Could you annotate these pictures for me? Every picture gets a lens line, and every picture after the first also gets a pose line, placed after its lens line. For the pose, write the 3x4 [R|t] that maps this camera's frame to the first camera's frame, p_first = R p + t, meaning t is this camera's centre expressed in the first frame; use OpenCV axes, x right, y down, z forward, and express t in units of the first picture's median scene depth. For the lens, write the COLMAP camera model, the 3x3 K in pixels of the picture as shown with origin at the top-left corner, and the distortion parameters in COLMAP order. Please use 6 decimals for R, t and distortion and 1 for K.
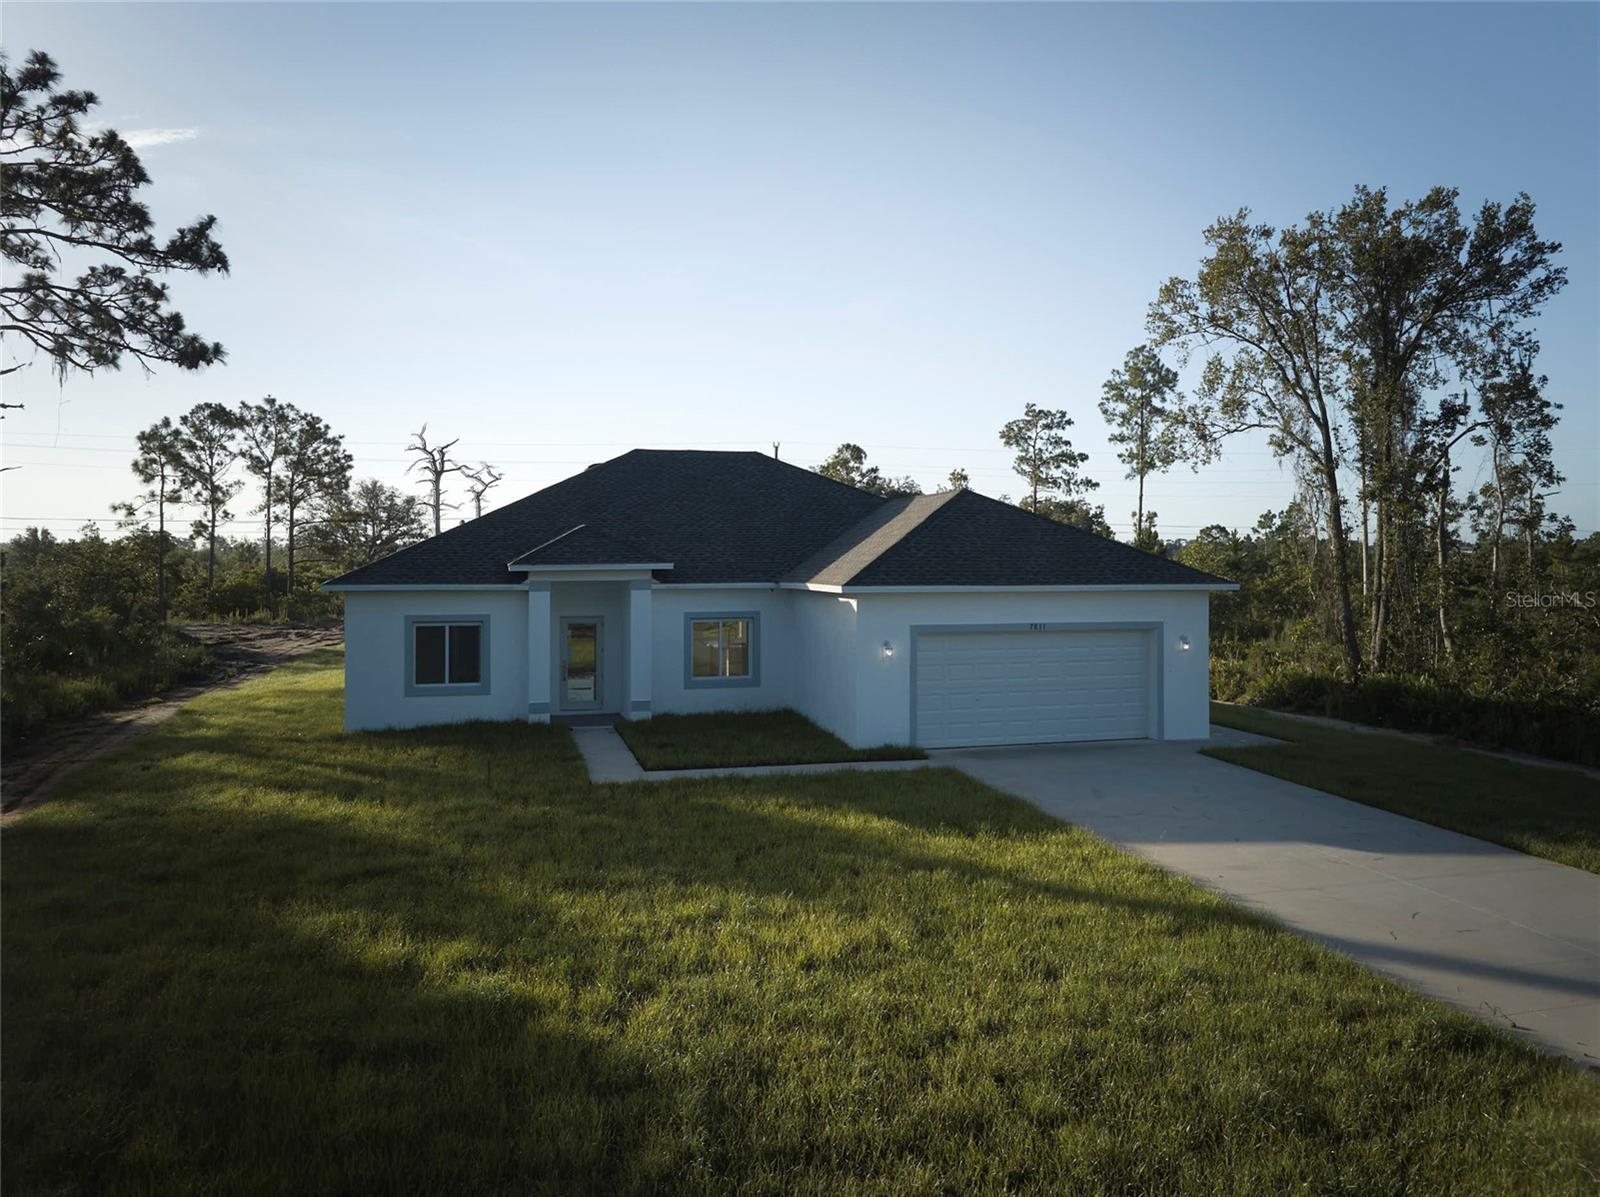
lens RADIAL K [[1130.5, 0, 795.4], [0, 1130.5, 580.7], [0, 0, 1]] dist [-0.028239, 0.005175]
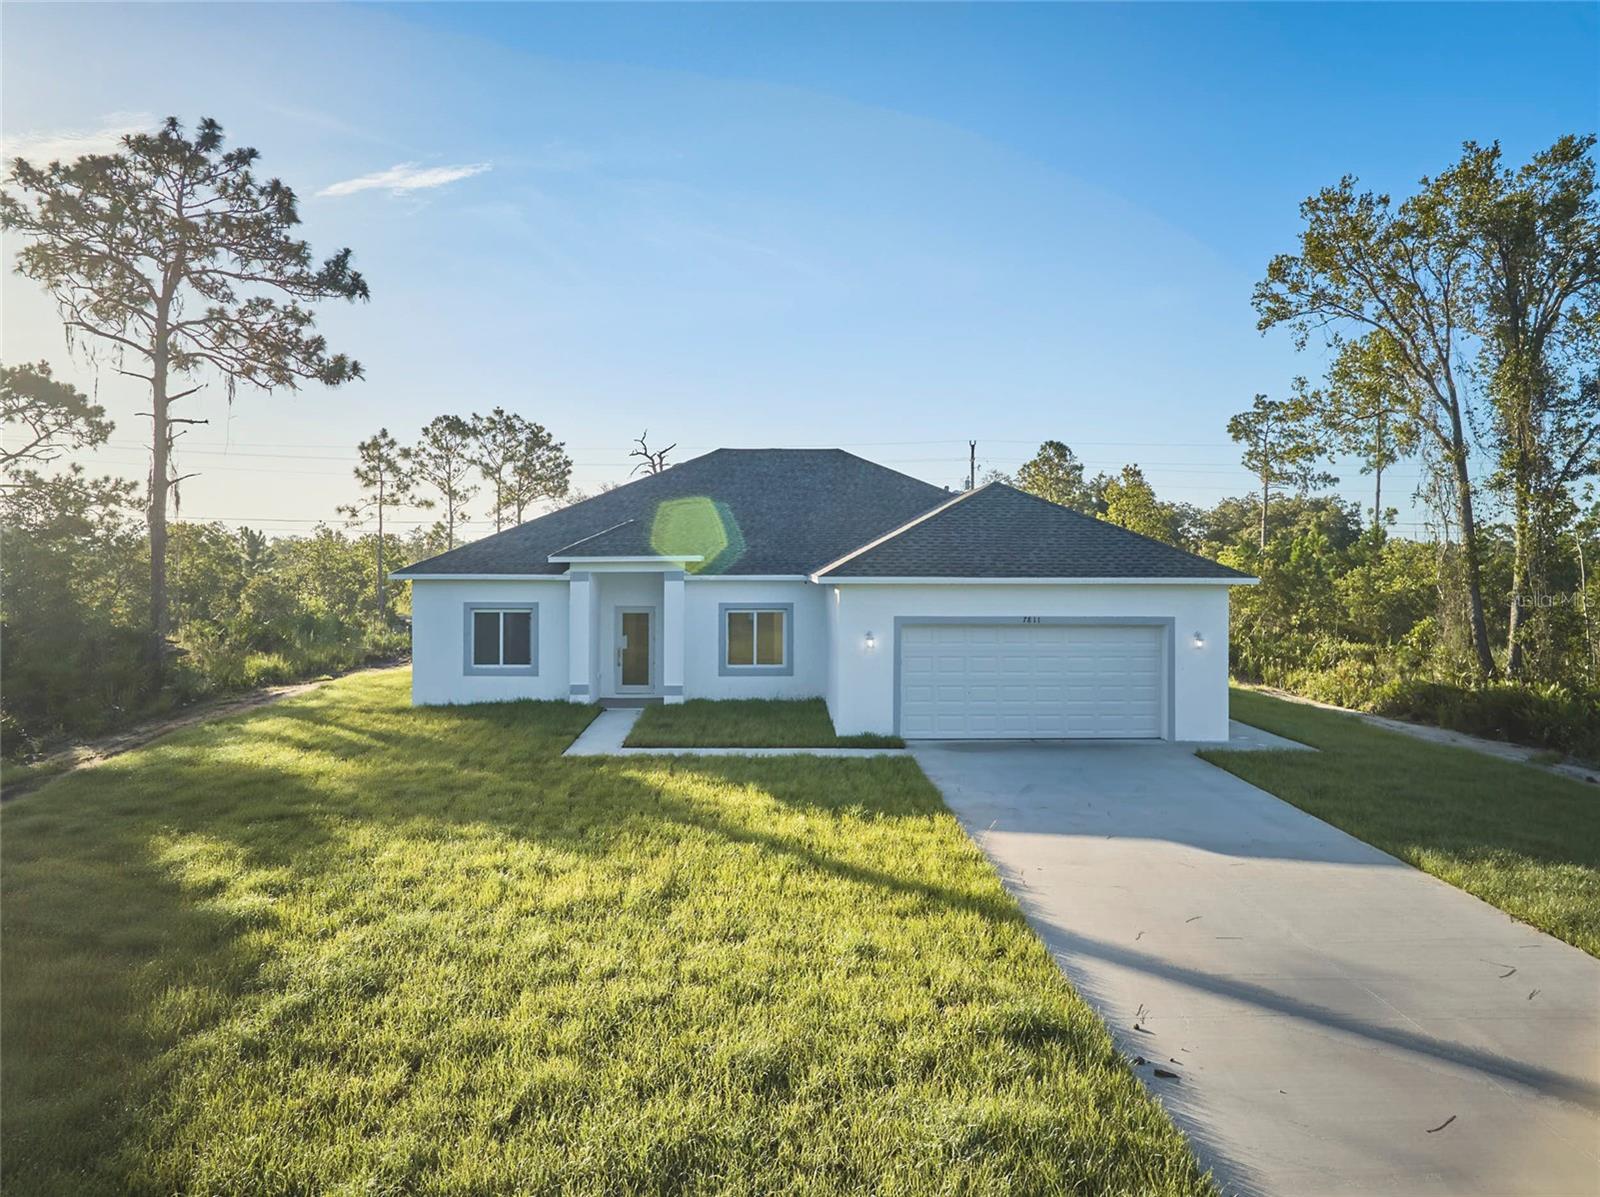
lens RADIAL K [[1124.6, 0, 800.0], [0, 1124.6, 598.5], [0, 0, 1]] dist [-0.031608, -0.000116]
pose [[0.974445, 0.010410, -0.224385, 0.174477], [-0.007093, 0.999853, 0.015580, 0.005987], [0.224514, -0.013590, 0.974376, 0.001231]]
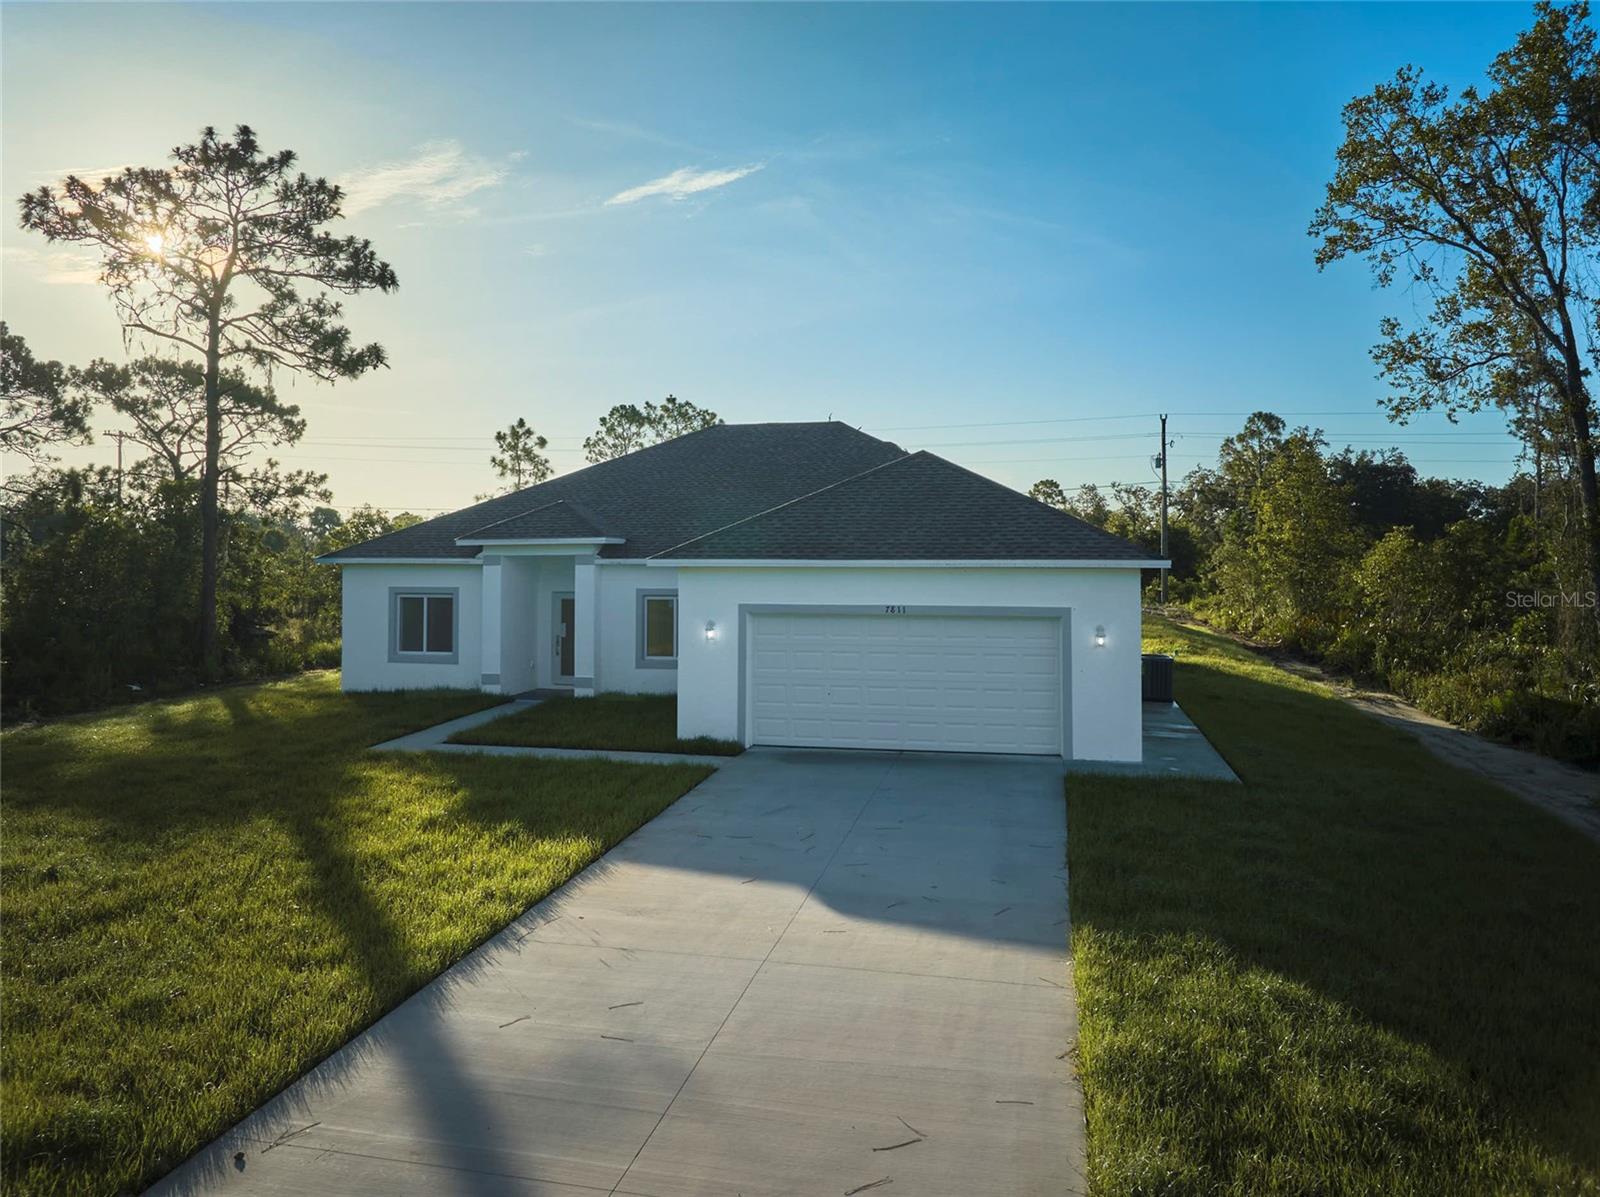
lens RADIAL K [[1144.7, 0, 803.0], [0, 1144.7, 554.5], [0, 0, 1]] dist [-0.040313, -0.001944]
pose [[0.896126, 0.001471, -0.443797, 0.388224], [-0.007323, 0.999907, -0.011473, 0.007394], [0.443739, 0.013531, 0.896054, 0.155383]]
